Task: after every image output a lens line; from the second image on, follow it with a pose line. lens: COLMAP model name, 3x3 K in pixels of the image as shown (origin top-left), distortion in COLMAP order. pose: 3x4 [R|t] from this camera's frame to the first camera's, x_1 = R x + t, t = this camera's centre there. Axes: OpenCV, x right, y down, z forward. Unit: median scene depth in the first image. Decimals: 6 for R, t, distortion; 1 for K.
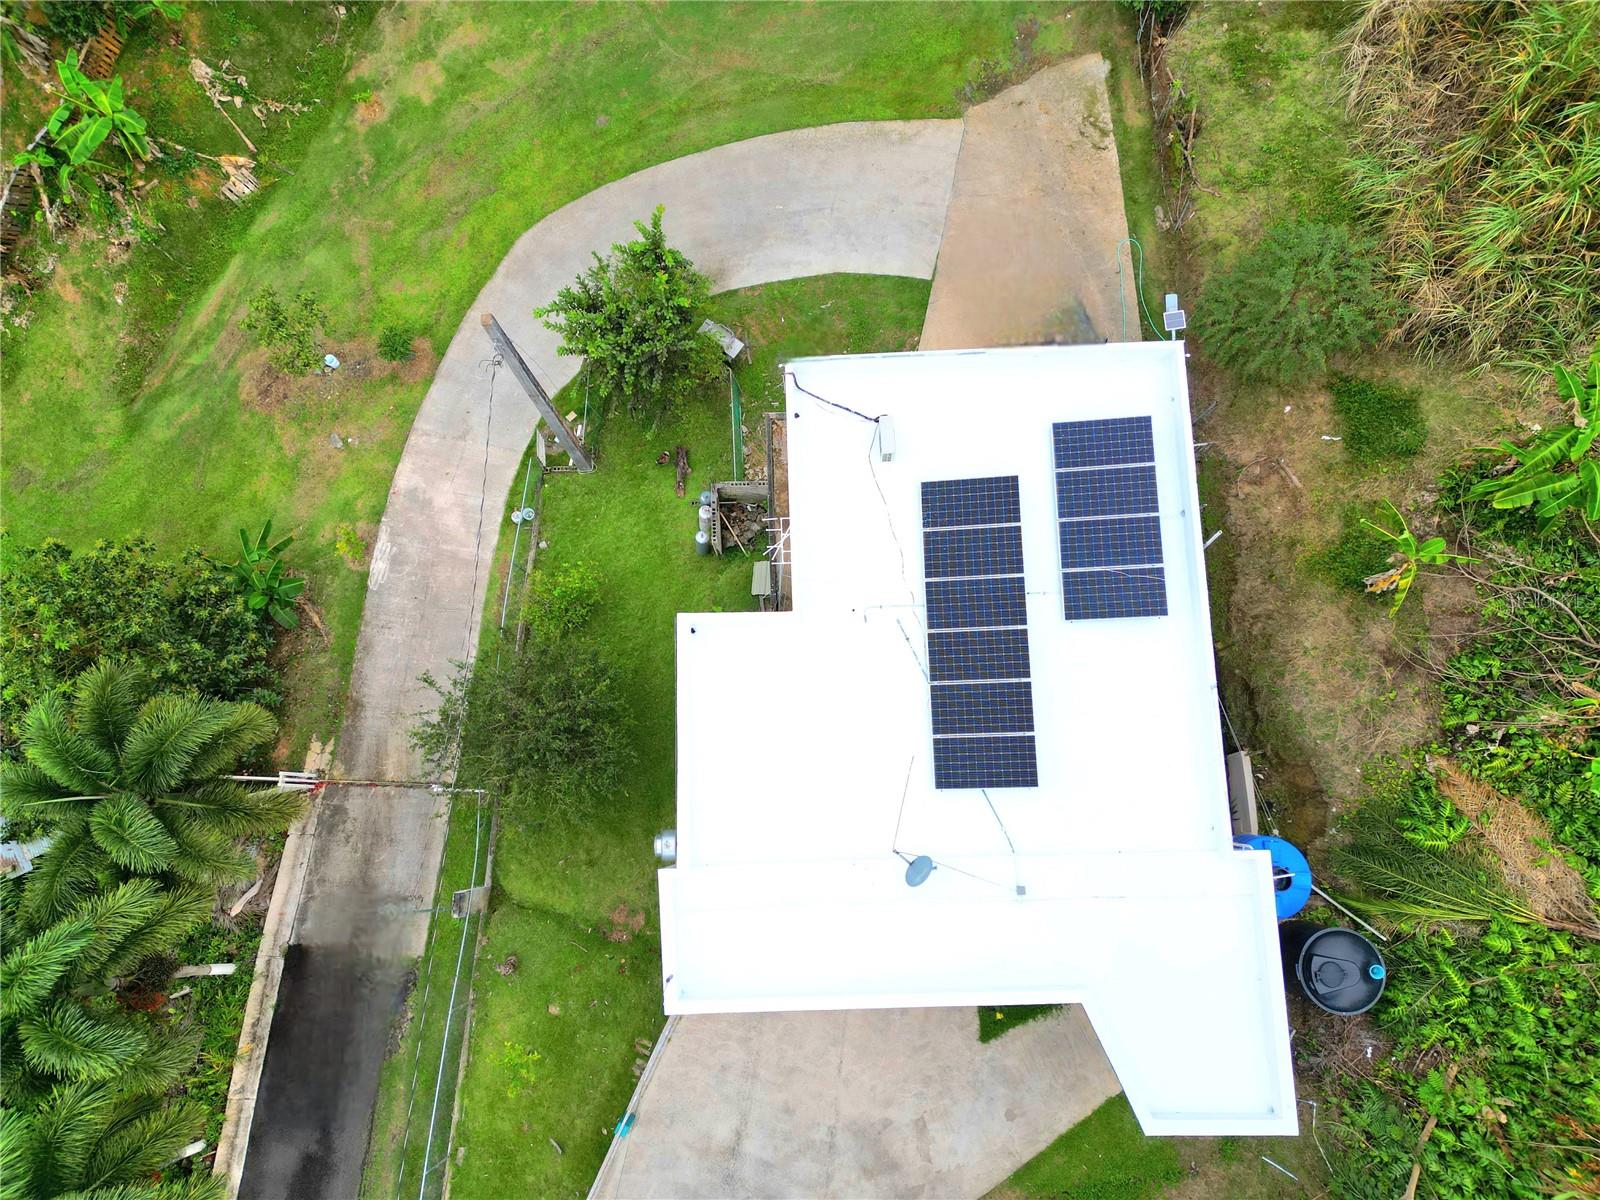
lens RADIAL K [[1128.1, 0, 800.0], [0, 1128.1, 600.0], [0, 0, 1]] dist [0.061305, -0.061431]
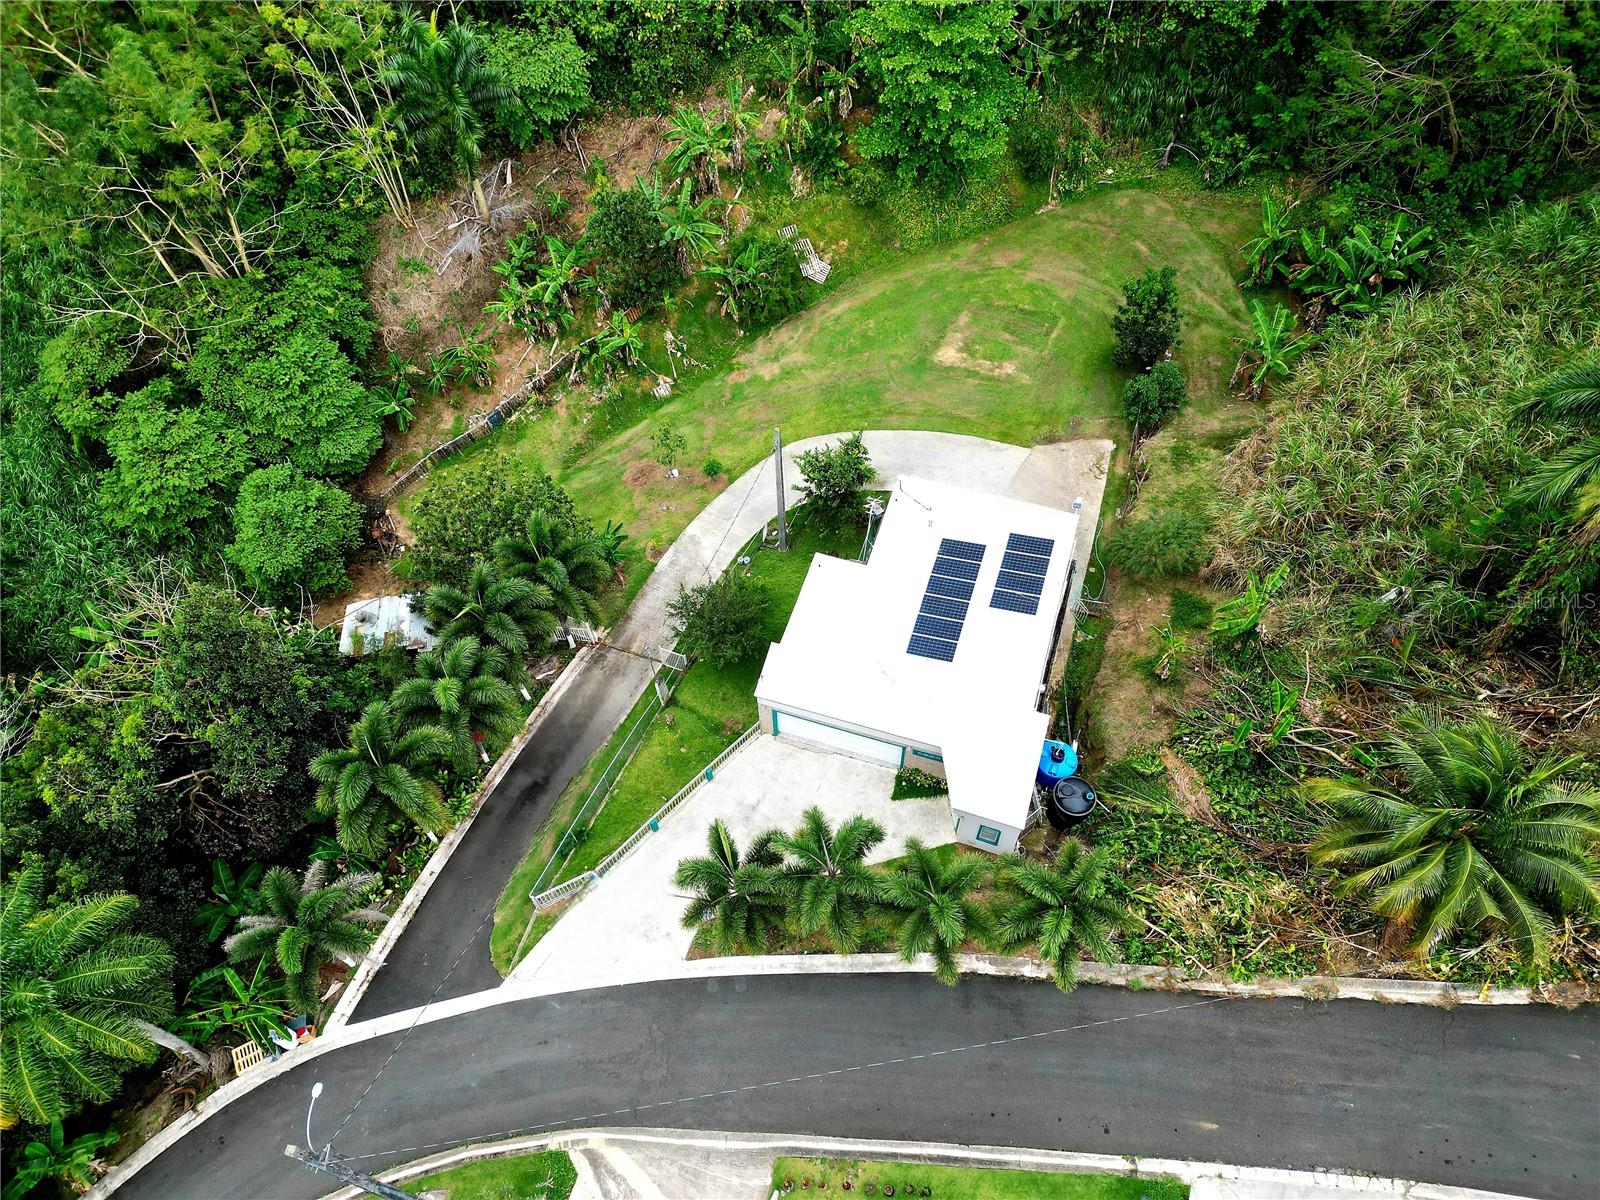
lens RADIAL K [[1128.1, 0, 800.0], [0, 1128.1, 600.0], [0, 0, 1]] dist [0.061305, -0.061431]
pose [[0.942855, 0.280311, -0.180139, 0.203301], [-0.328039, 0.875709, -0.354293, 0.634253], [0.058437, 0.393139, 0.917620, -0.699659]]
